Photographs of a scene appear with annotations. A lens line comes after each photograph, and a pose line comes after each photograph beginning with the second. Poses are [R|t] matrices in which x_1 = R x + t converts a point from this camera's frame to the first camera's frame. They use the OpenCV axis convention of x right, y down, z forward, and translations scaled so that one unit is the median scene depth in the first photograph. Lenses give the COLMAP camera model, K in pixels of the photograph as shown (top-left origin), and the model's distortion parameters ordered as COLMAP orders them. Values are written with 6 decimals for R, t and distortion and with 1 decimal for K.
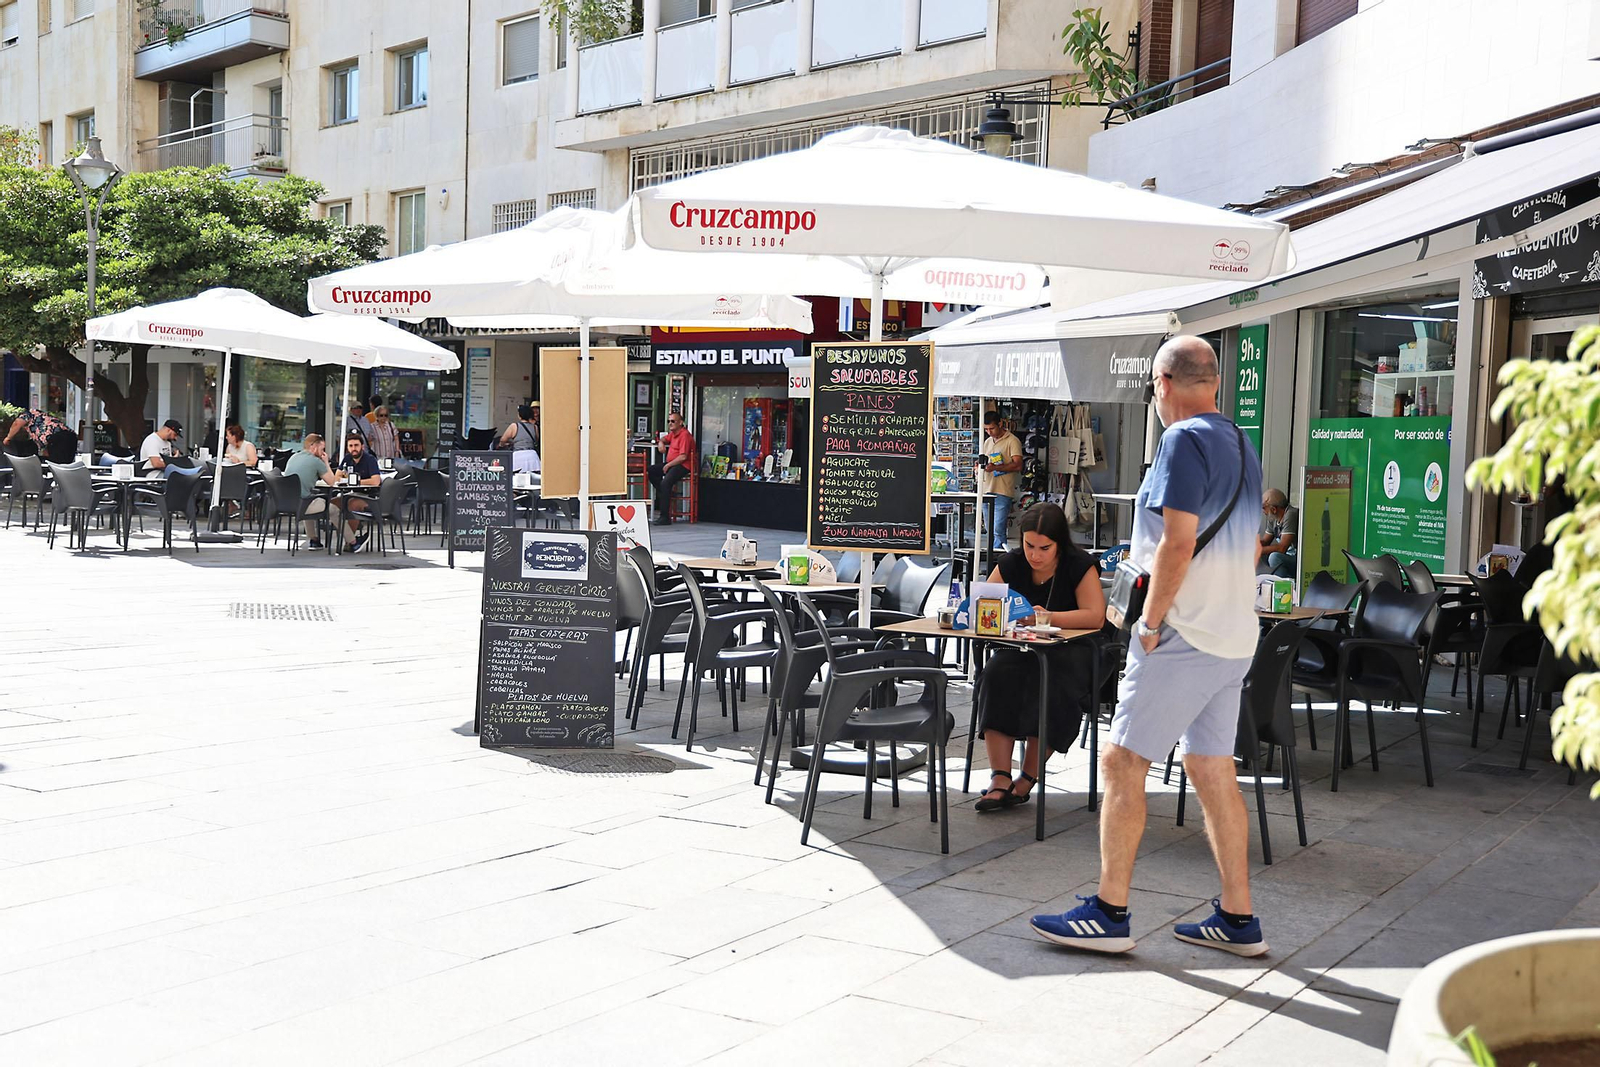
lens RADIAL K [[2022.2, 0, 795.0], [0, 2022.2, 529.2], [0, 0, 1]] dist [0.138568, 0.000000]
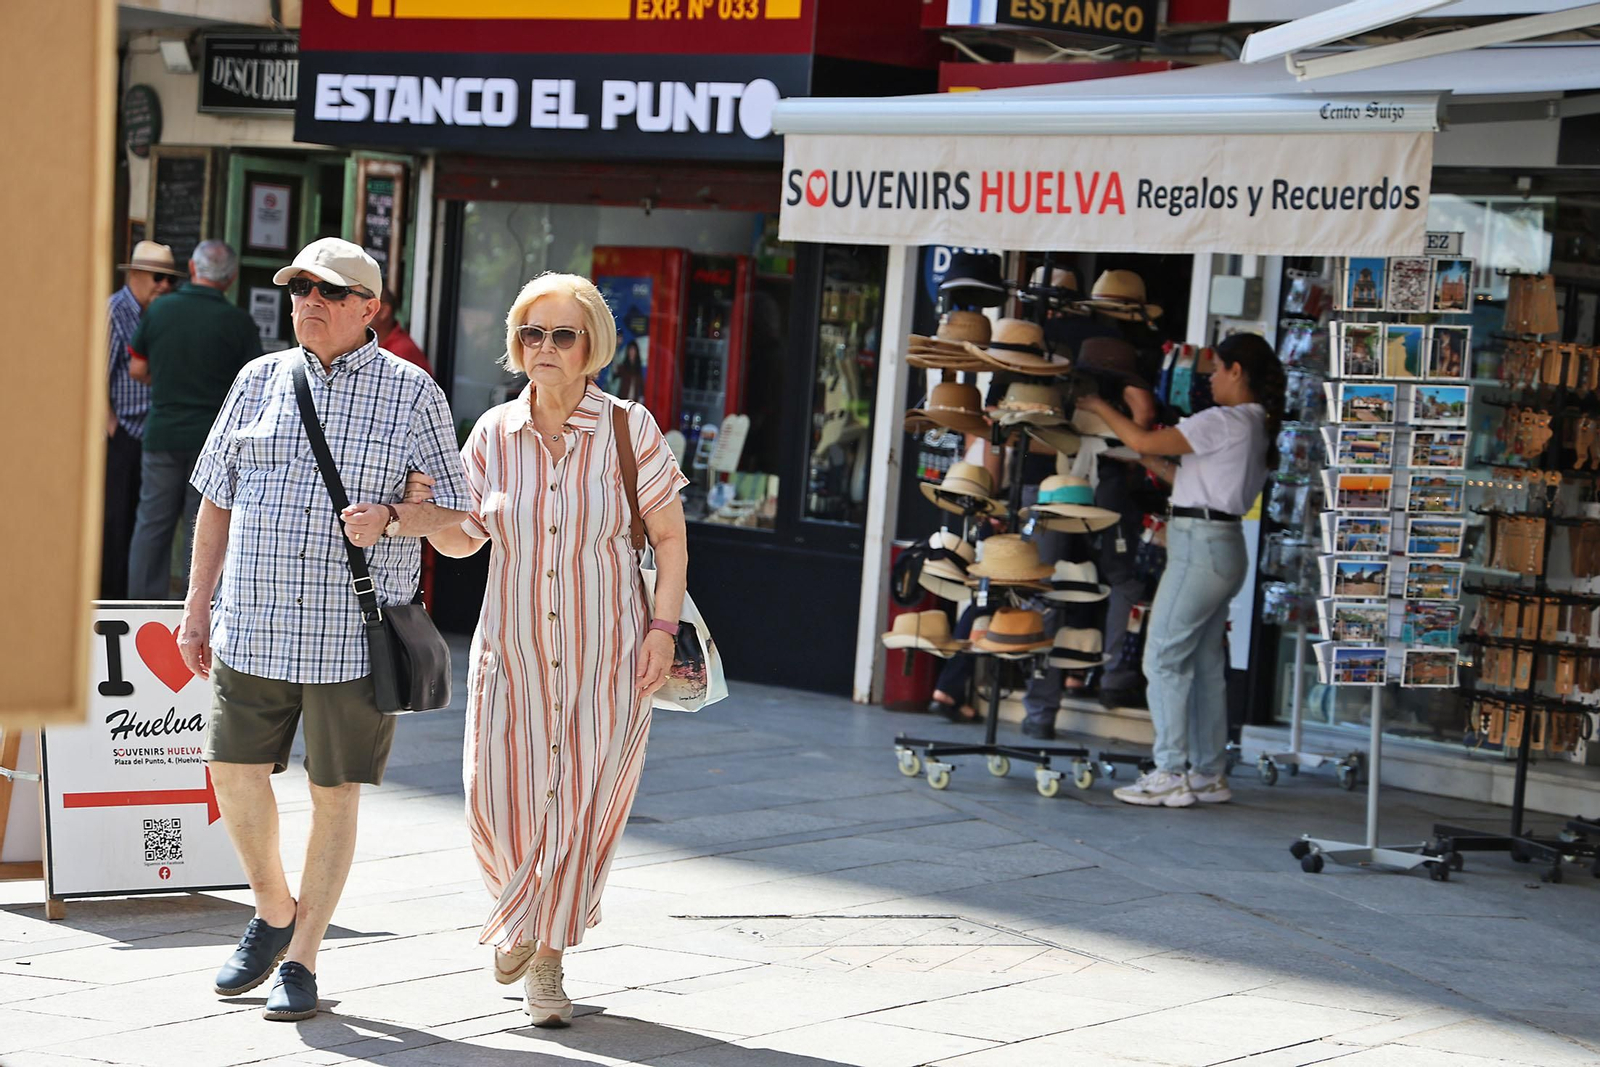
lens RADIAL K [[4559.5, 0, 807.6], [0, 4559.5, 542.4], [0, 0, 1]] dist [0.709523, 0.000000]
pose [[0.998287, 0.041613, 0.041122, -0.020556], [-0.041302, 0.999111, -0.008391, -0.014860], [-0.041435, 0.006678, 0.999119, 0.304493]]
